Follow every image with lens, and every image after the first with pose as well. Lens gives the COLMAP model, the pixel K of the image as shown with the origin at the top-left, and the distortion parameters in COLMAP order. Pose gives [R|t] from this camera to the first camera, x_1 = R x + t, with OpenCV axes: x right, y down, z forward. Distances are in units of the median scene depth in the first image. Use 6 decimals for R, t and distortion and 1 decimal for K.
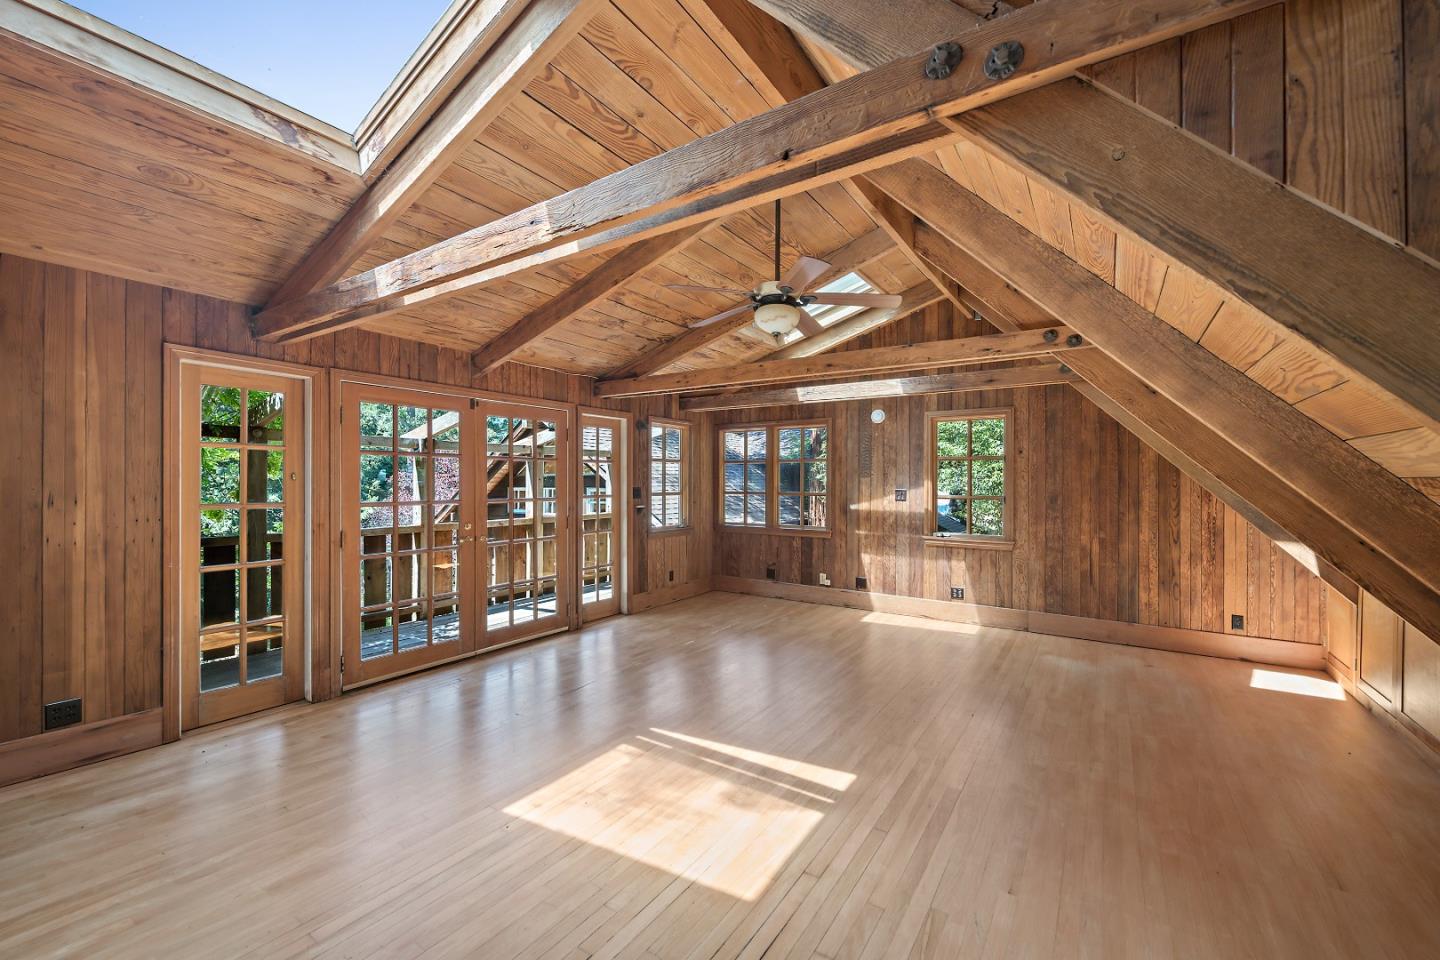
lens RADIAL K [[574.9, 0, 713.1], [0, 574.9, 483.0], [0, 0, 1]] dist [0.005738, -0.001439]
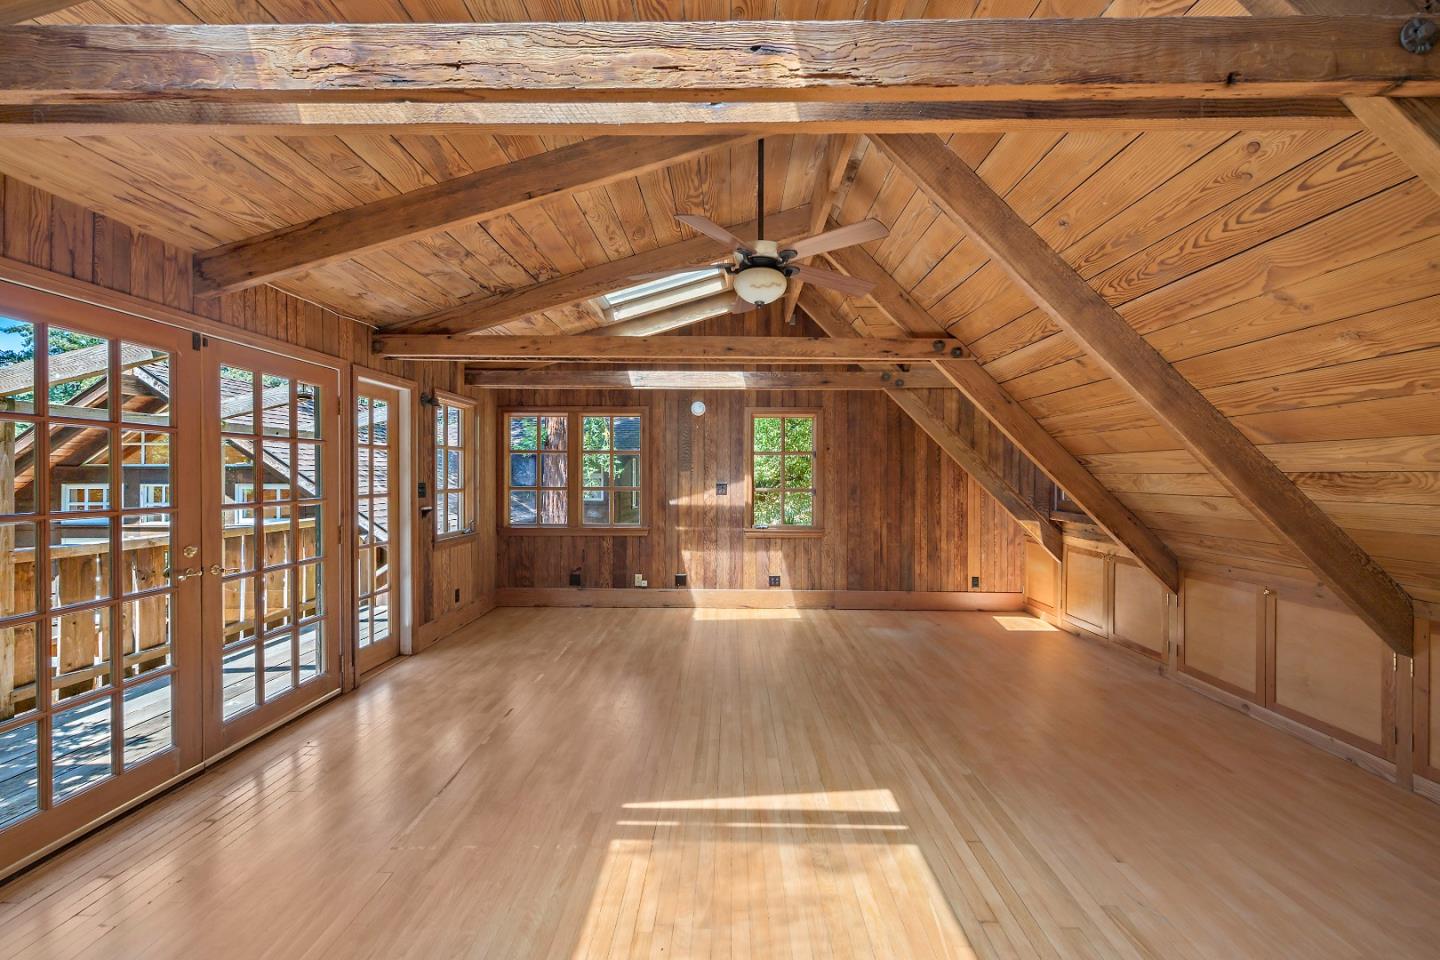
lens RADIAL K [[574.9, 0, 722.4], [0, 574.9, 477.9], [0, 0, 1]] dist [0.005738, -0.001439]
pose [[0.838521, -0.001926, 0.544865, -0.270776], [0.000859, 0.999997, 0.002214, 0.000198], [-0.544868, -0.001389, 0.838521, 0.203253]]
